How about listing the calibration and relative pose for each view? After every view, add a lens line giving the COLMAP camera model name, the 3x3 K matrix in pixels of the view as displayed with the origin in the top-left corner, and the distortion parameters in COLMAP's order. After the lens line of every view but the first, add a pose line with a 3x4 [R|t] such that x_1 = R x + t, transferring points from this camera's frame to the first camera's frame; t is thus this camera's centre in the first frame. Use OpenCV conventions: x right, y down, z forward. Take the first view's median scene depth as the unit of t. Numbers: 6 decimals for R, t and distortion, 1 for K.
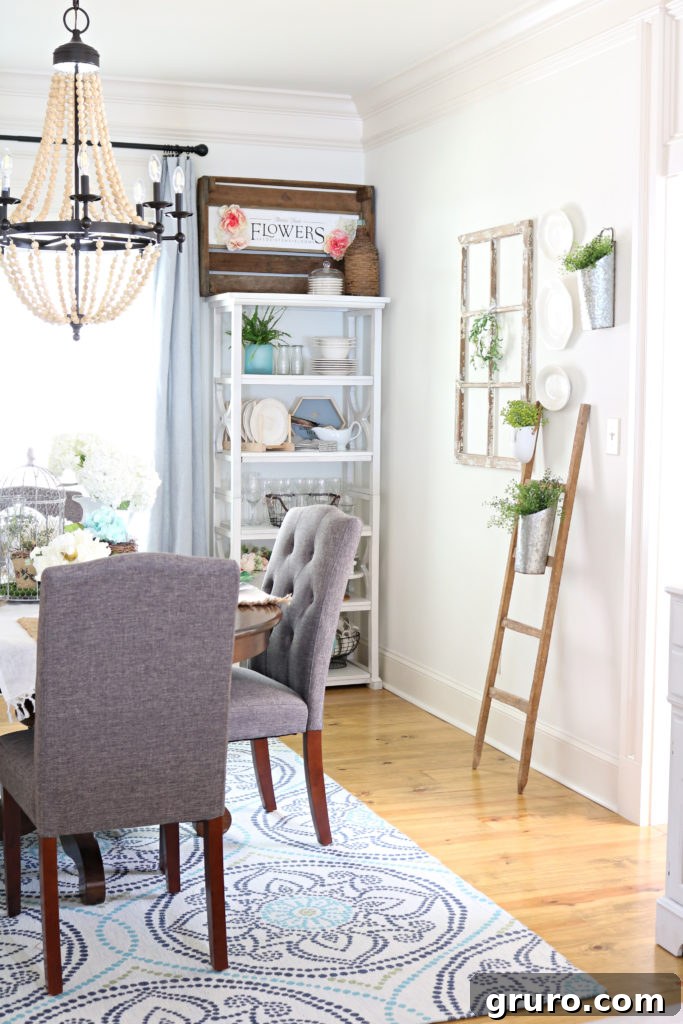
lens RADIAL K [[1493.9, 0, 355.1], [0, 1493.9, 474.1], [0, 0, 1]] dist [-0.025872, 0.125474]
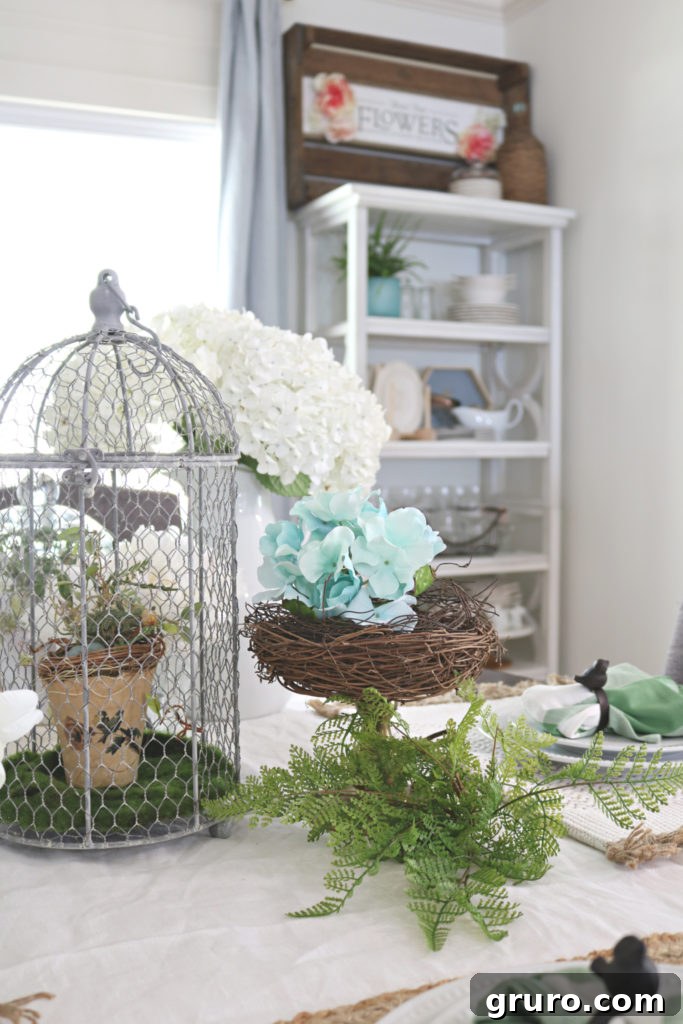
lens RADIAL K [[1106.6, 0, 340.9], [0, 1106.6, 462.2], [0, 0, 1]] dist [-0.018720, -0.005643]
pose [[0.996789, -0.008196, 0.079650, -0.170455], [0.011955, 0.998831, -0.046828, 0.022414], [-0.079173, 0.047630, 0.995722, 0.737919]]
